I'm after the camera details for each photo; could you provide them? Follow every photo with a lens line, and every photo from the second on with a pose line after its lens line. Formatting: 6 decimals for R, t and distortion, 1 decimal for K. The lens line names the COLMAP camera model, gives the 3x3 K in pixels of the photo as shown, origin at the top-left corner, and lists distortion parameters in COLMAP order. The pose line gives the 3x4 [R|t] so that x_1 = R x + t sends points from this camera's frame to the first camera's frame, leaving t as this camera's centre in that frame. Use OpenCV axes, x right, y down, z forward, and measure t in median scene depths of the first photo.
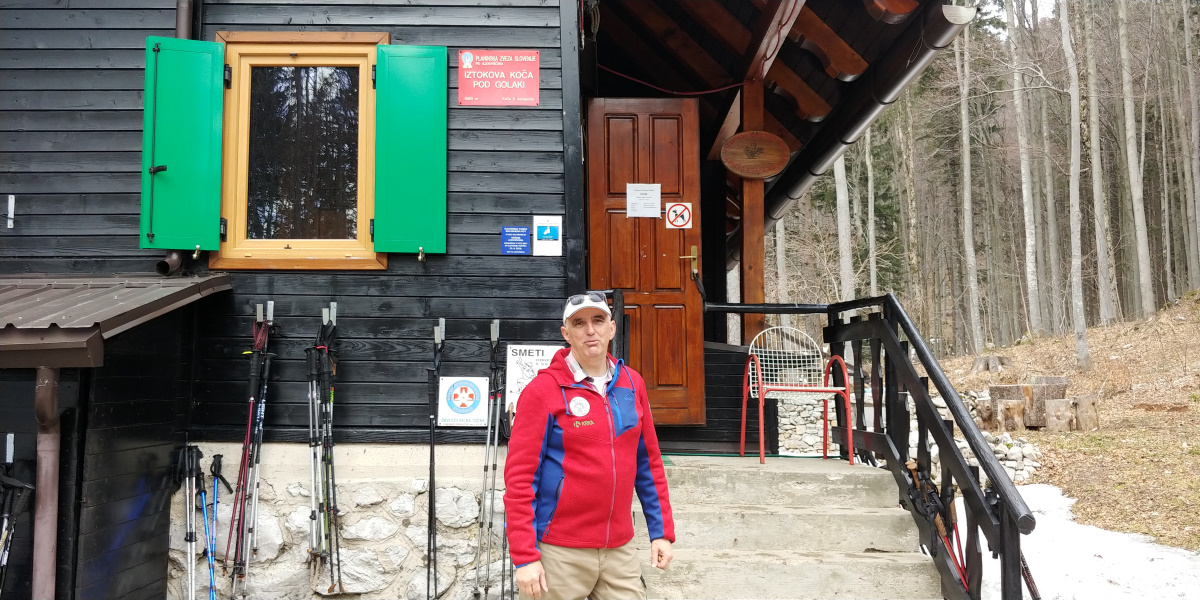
lens RADIAL K [[1014.4, 0, 600.0], [0, 1014.4, 300.0], [0, 0, 1]] dist [0.242519, -0.655889]
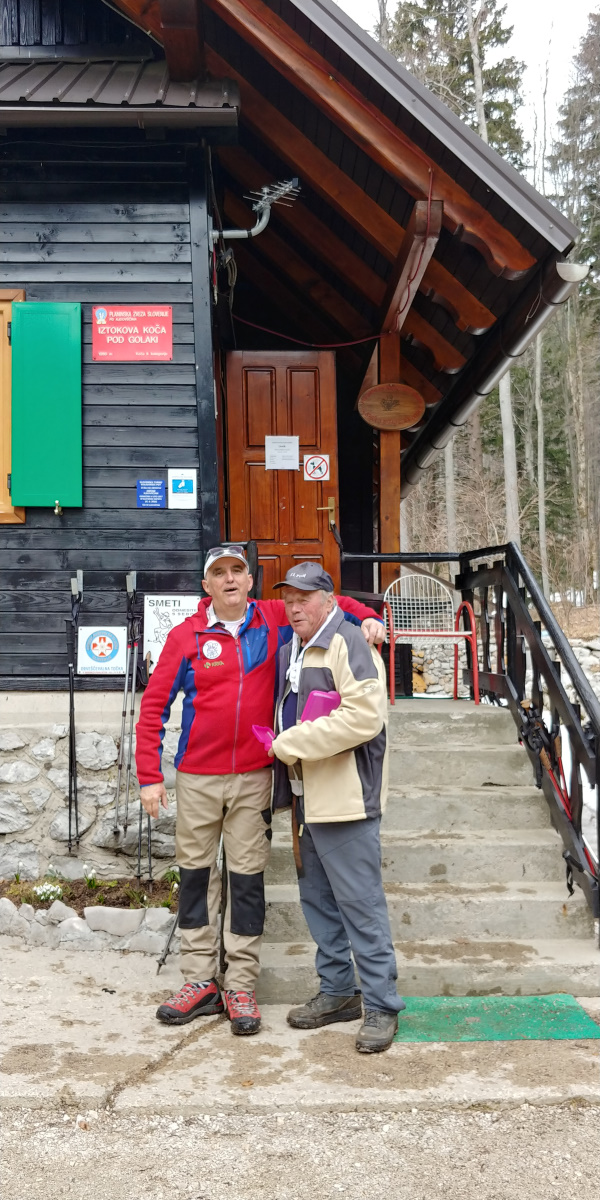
lens RADIAL K [[1014.4, 0, 300.0], [0, 1014.4, 600.0], [0, 0, 1]] dist [0.242519, -0.655889]
pose [[0.999701, -0.010530, 0.022077, 0.043132], [0.009371, 0.998604, 0.051981, -0.003654], [-0.022594, -0.051759, 0.998404, -0.037769]]
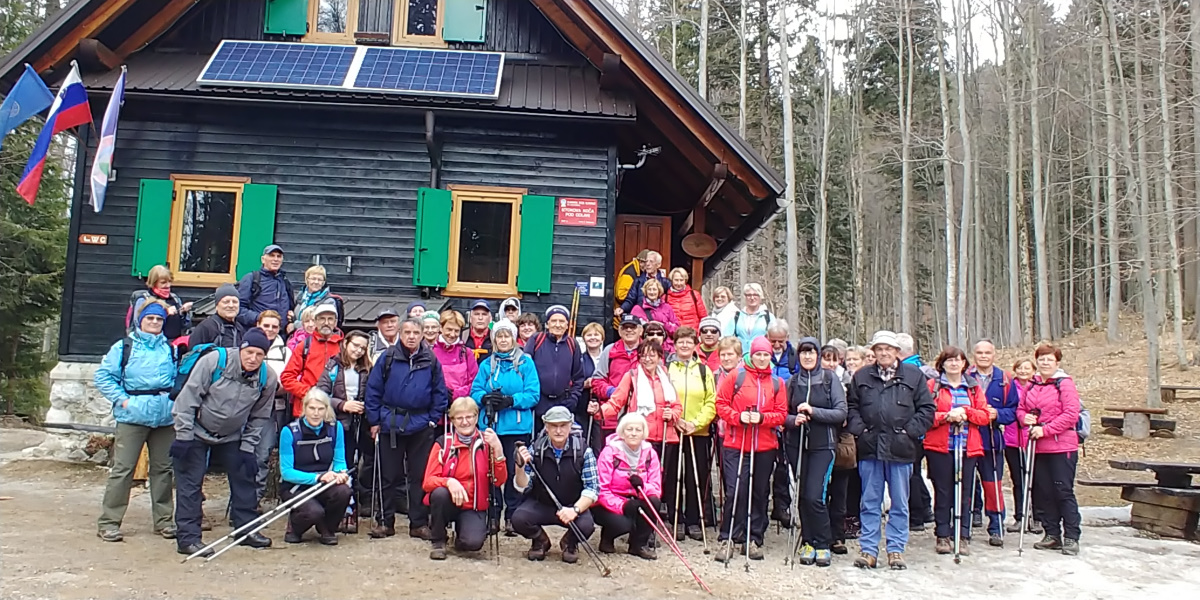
lens RADIAL K [[1020.8, 0, 581.2], [0, 1020.8, 287.3], [0, 0, 1]] dist [-0.001704, -0.003528]
pose [[0.998858, 0.047205, 0.007368, -0.099825], [-0.047090, 0.998777, -0.015074, -0.028259], [-0.008070, 0.014710, 0.999859, -1.127630]]
